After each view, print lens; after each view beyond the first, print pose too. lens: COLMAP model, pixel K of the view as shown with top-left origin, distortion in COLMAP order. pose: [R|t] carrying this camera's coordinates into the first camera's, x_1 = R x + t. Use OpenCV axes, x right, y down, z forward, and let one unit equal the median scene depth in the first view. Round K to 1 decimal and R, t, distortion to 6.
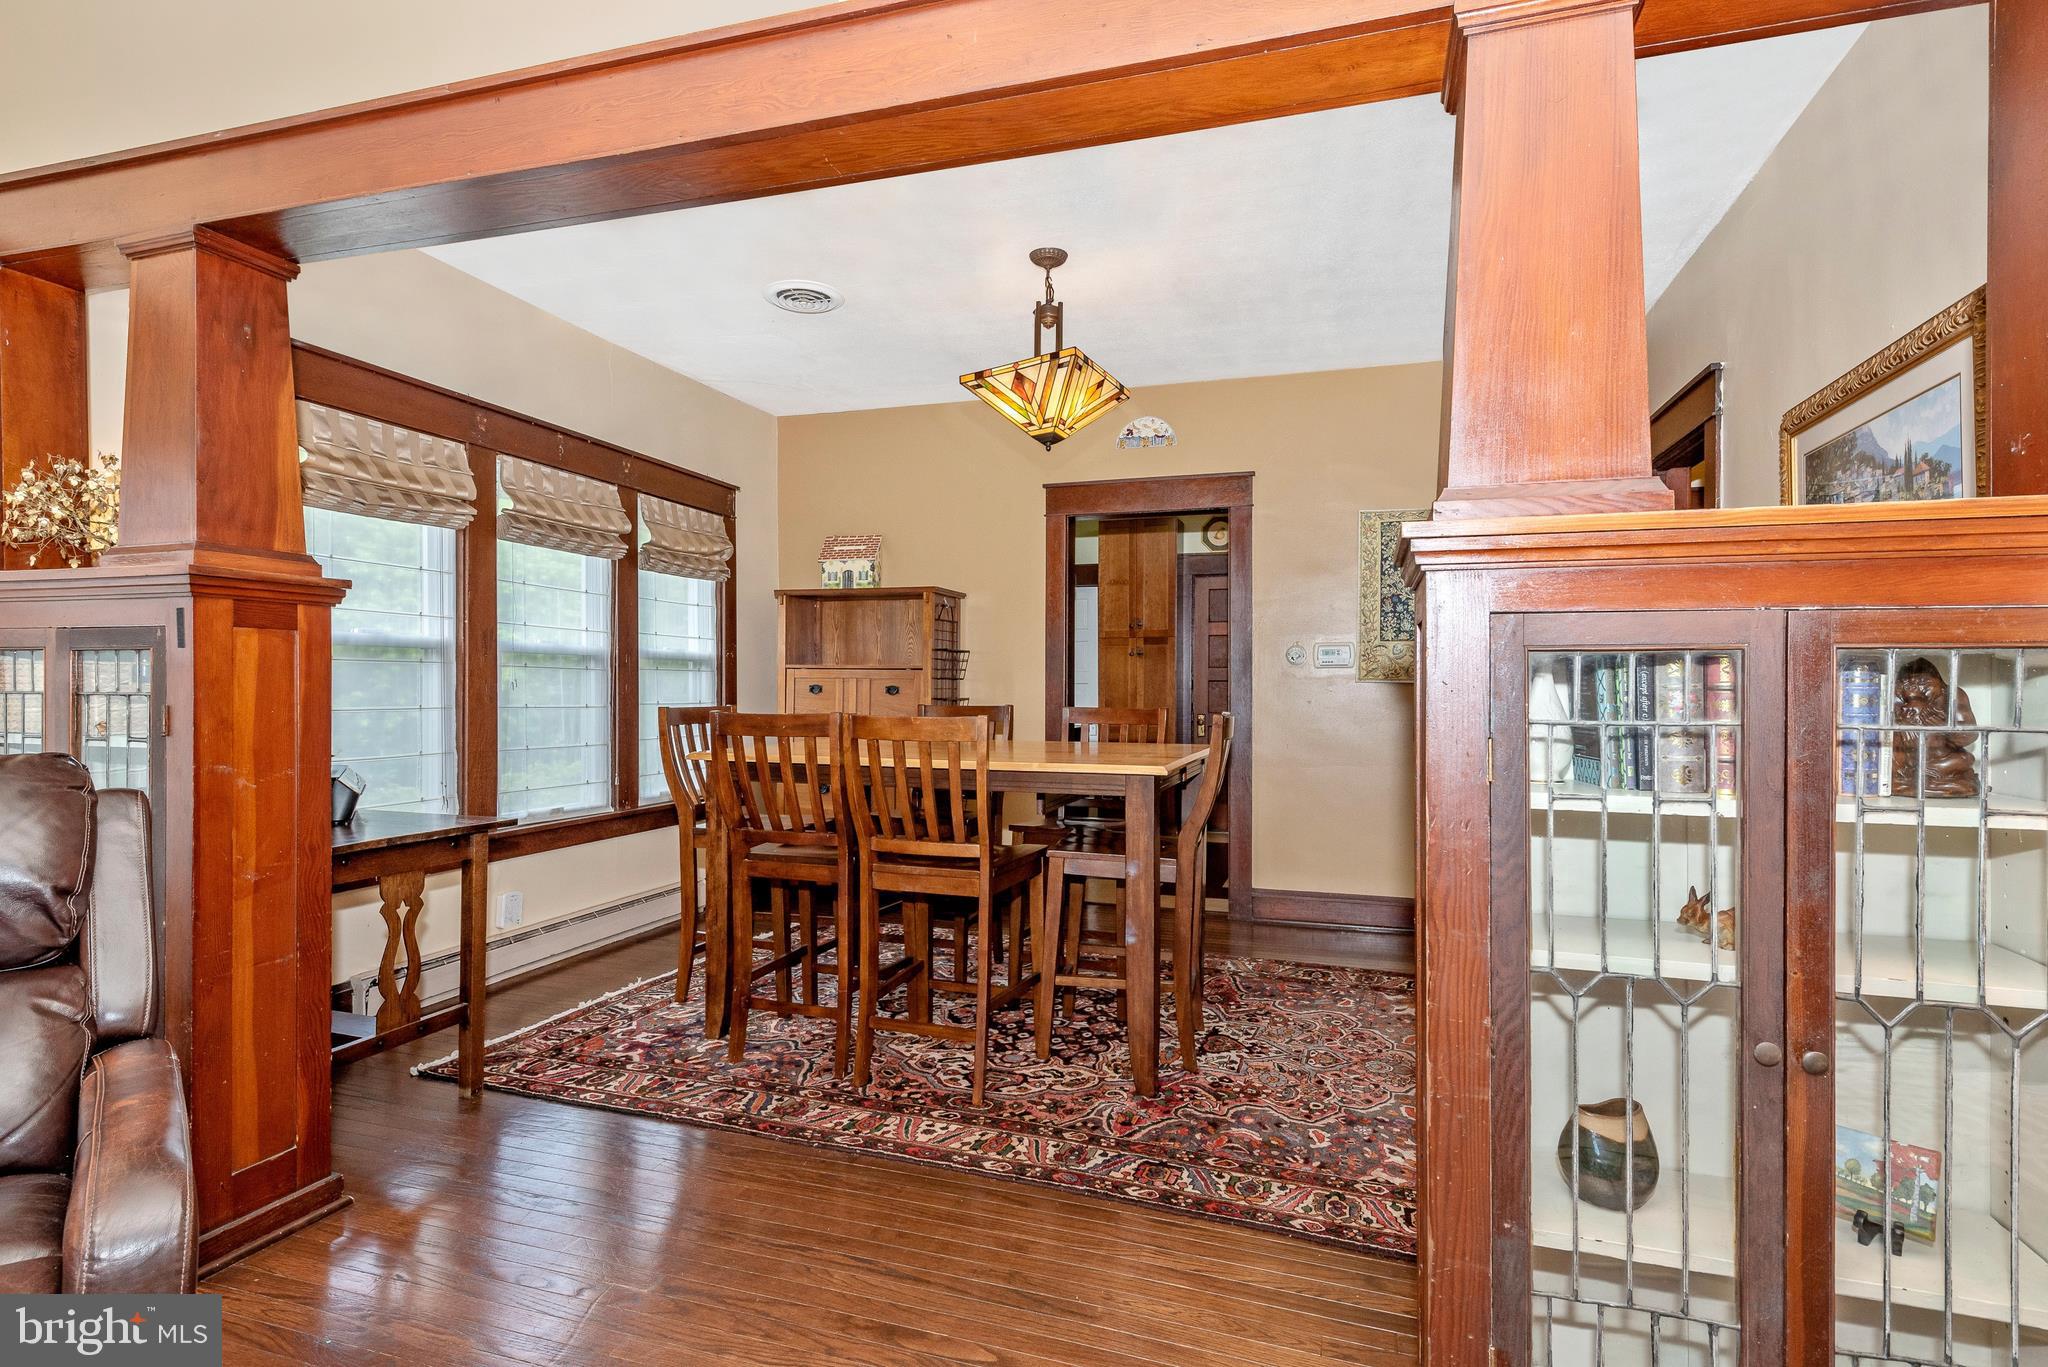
lens RADIAL K [[1031.0, 0, 1017.4], [0, 1031.0, 708.1], [0, 0, 1]] dist [0.018880, -0.000529]
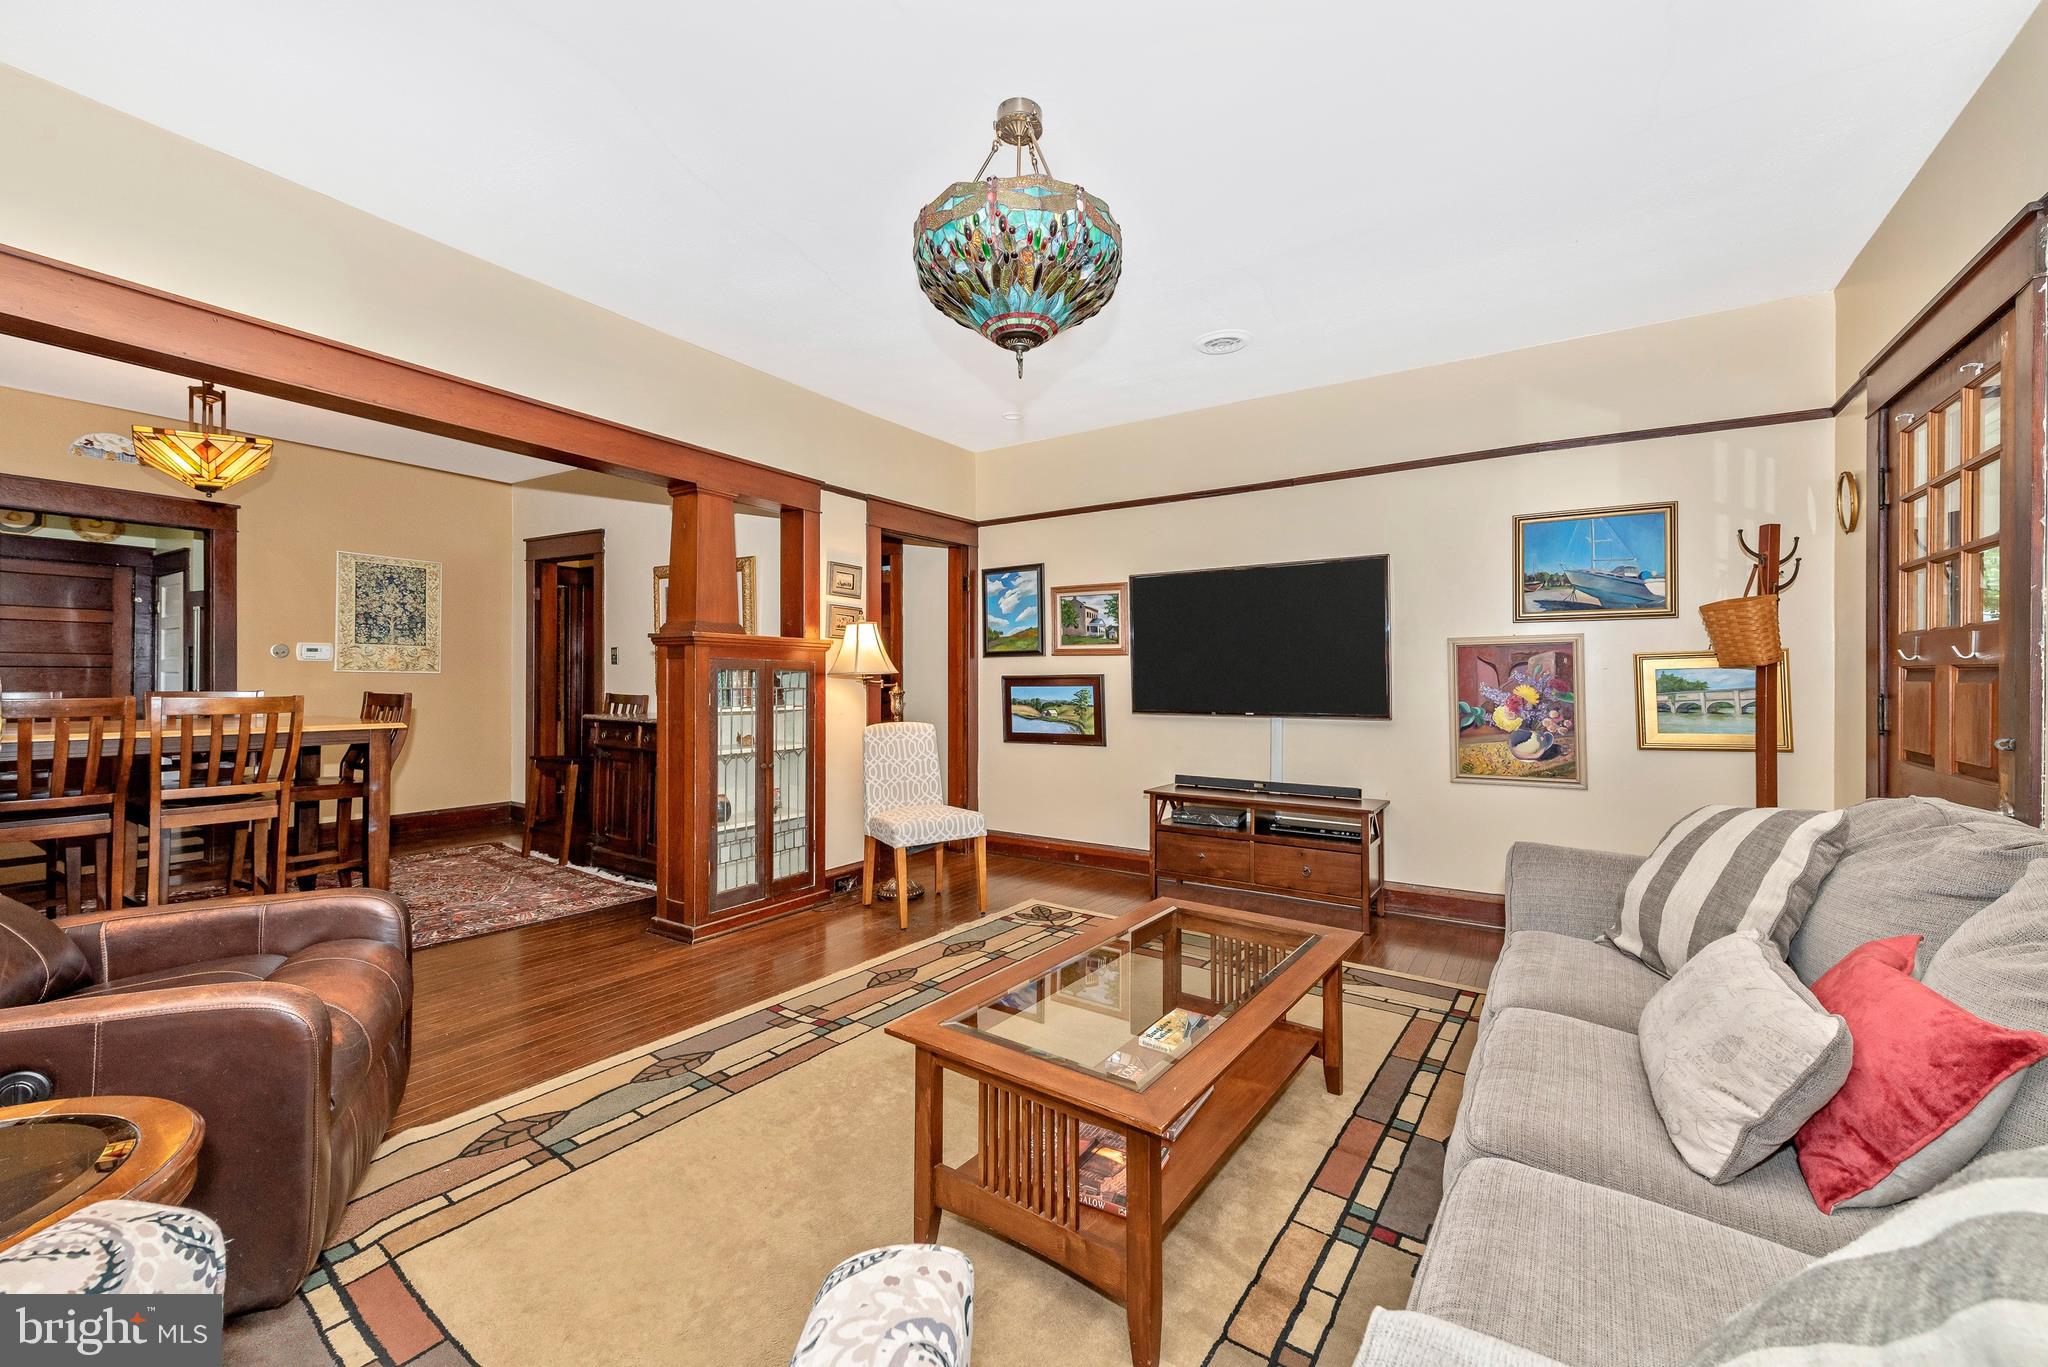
lens RADIAL K [[798.4, 0, 1023.7], [0, 798.4, 666.3], [0, 0, 1]] dist [0.005688, -0.000383]
pose [[0.242923, 0.015964, 0.969914, -0.772275], [0.012863, 0.999724, -0.019676, 0.001214], [-0.969960, 0.017256, 0.242651, -0.295218]]
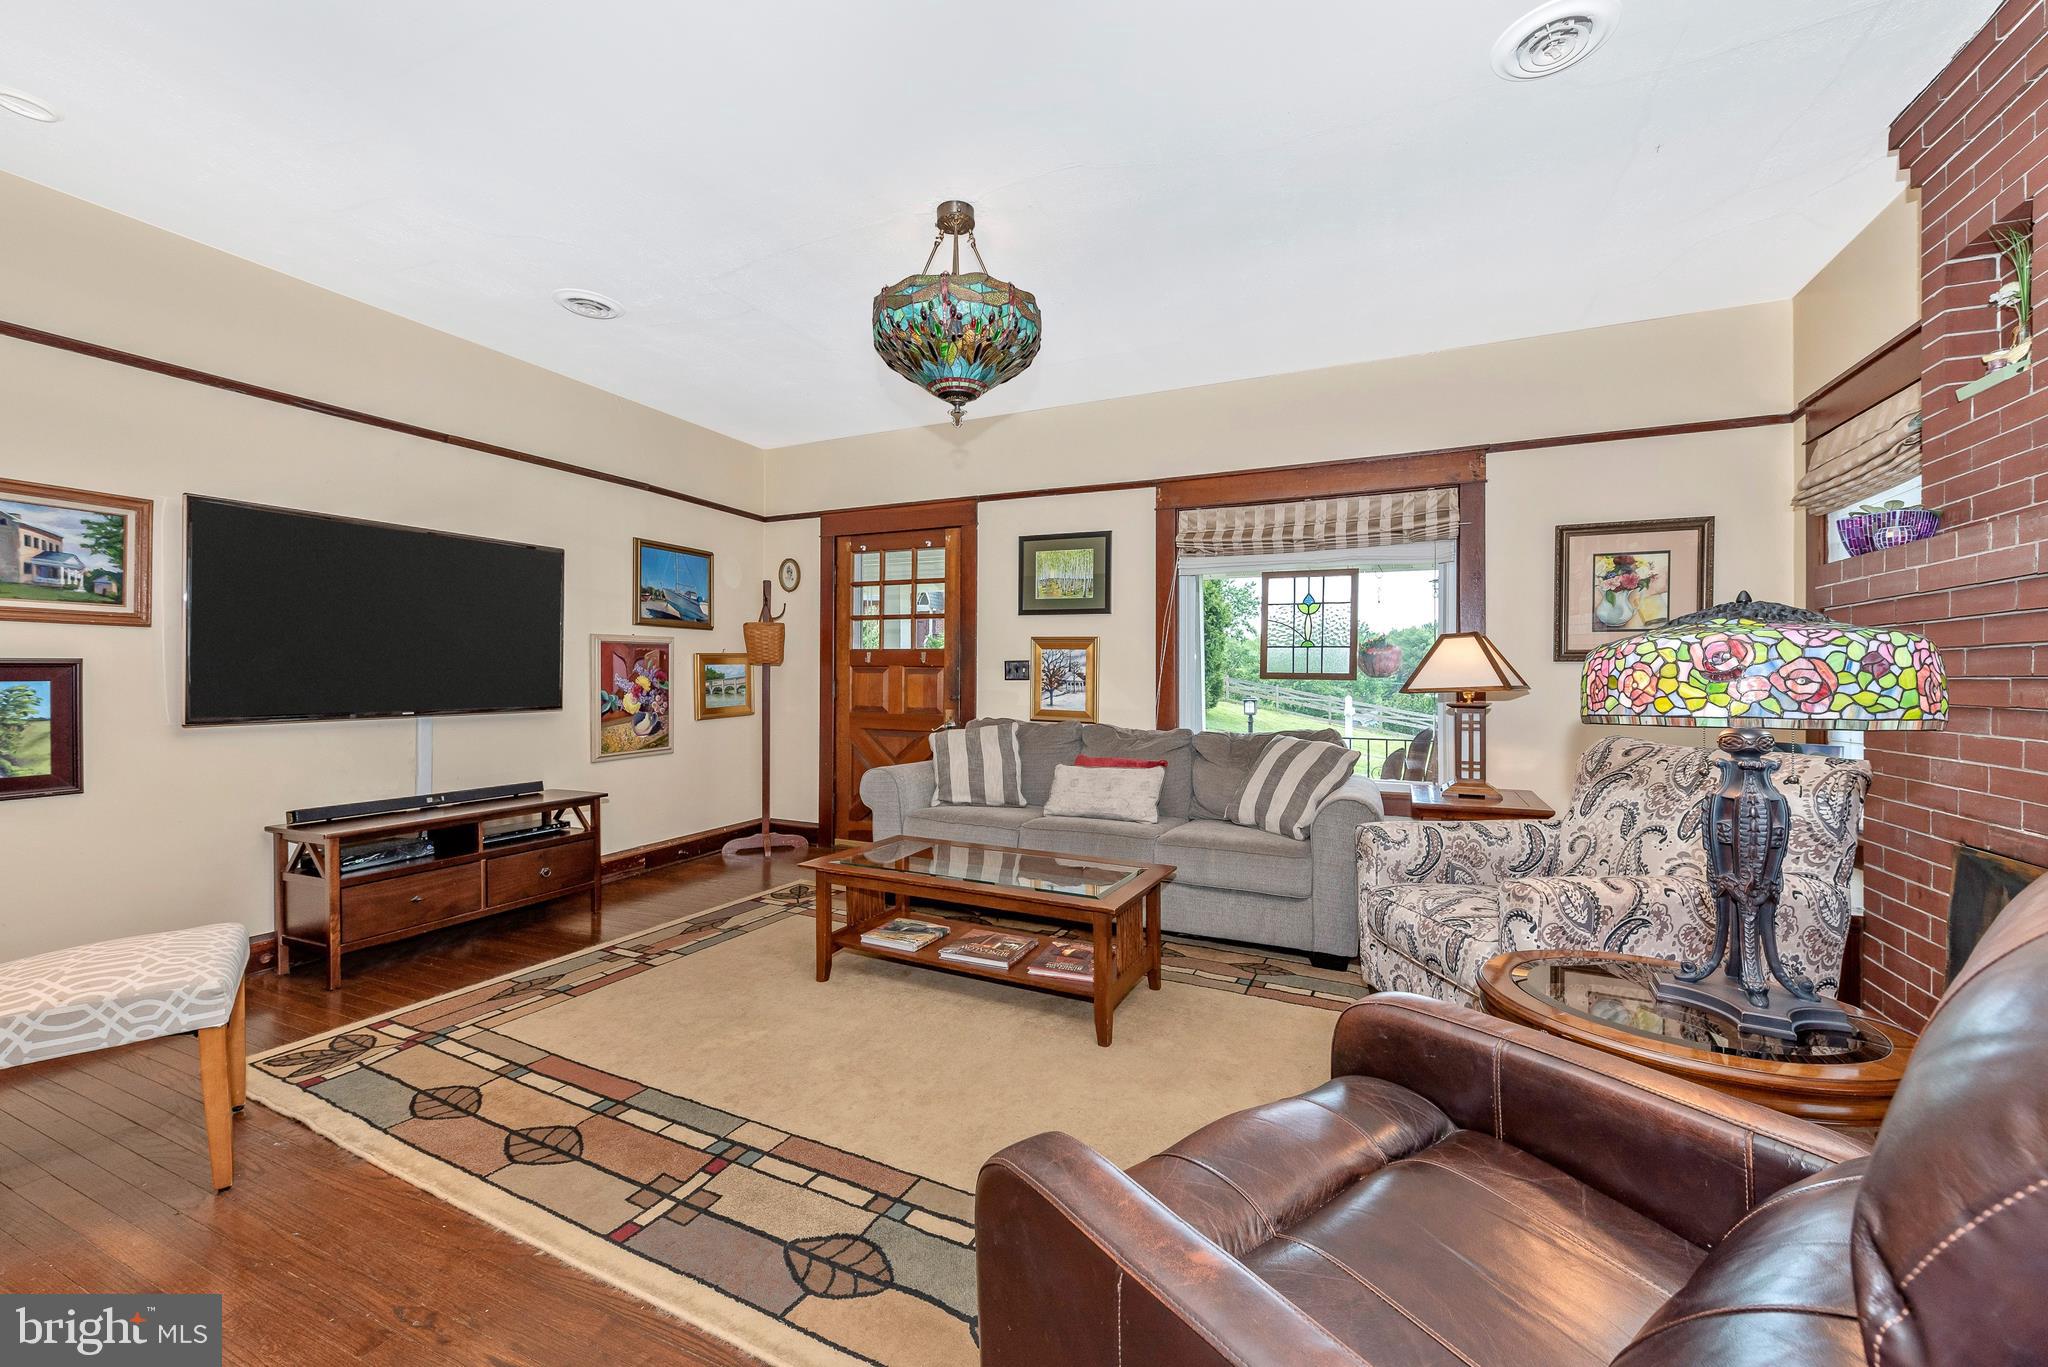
lens RADIAL K [[808.8, 0, 1011.1], [0, 808.8, 673.2], [0, 0, 1]] dist [0.006593, -0.000036]
pose [[-0.992934, -0.004977, 0.118561, -0.313695], [-0.003367, 0.999899, 0.013780, -0.011389], [-0.118617, 0.013283, -0.992851, 0.623547]]
